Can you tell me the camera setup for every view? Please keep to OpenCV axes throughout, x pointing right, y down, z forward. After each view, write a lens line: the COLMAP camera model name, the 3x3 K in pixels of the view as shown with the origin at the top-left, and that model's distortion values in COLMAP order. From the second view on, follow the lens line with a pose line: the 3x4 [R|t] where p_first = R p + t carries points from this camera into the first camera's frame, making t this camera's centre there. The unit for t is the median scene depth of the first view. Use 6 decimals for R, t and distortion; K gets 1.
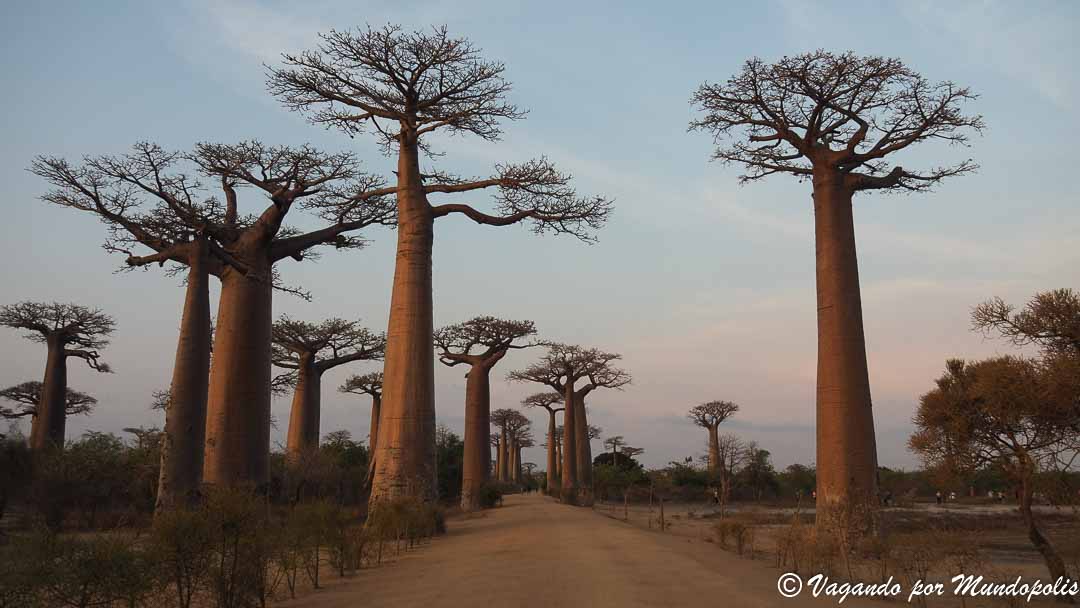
lens RADIAL K [[921.9, 0, 501.5], [0, 921.9, 303.8], [0, 0, 1]] dist [-0.103260, 0.001825]
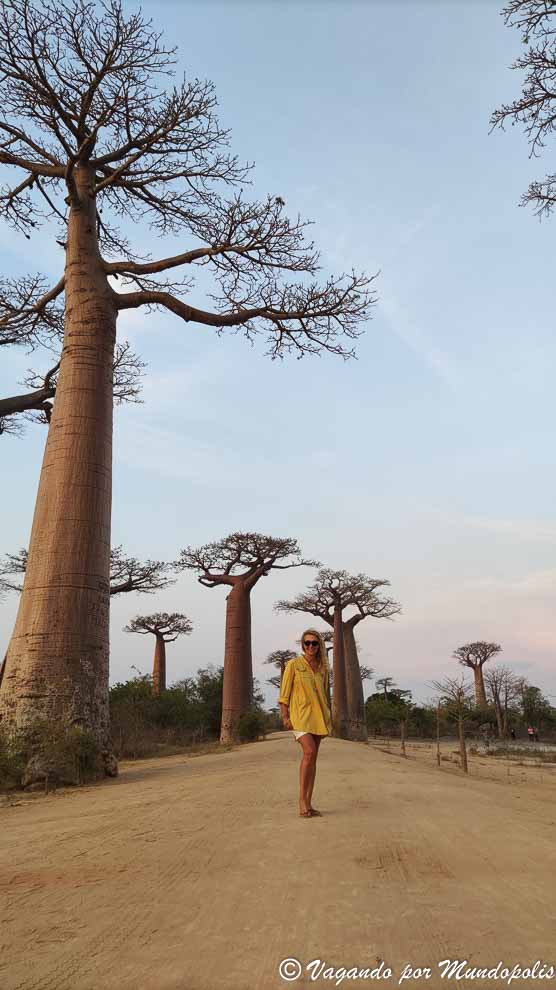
lens RADIAL K [[730.8, 0, 259.3], [0, 730.8, 495.3], [0, 0, 1]] dist [0.051107, -0.001274]
pose [[0.999066, -0.019064, -0.038765, 0.022247], [0.014699, 0.993830, -0.109936, 0.047015], [0.040622, 0.109264, 0.993182, 0.196385]]
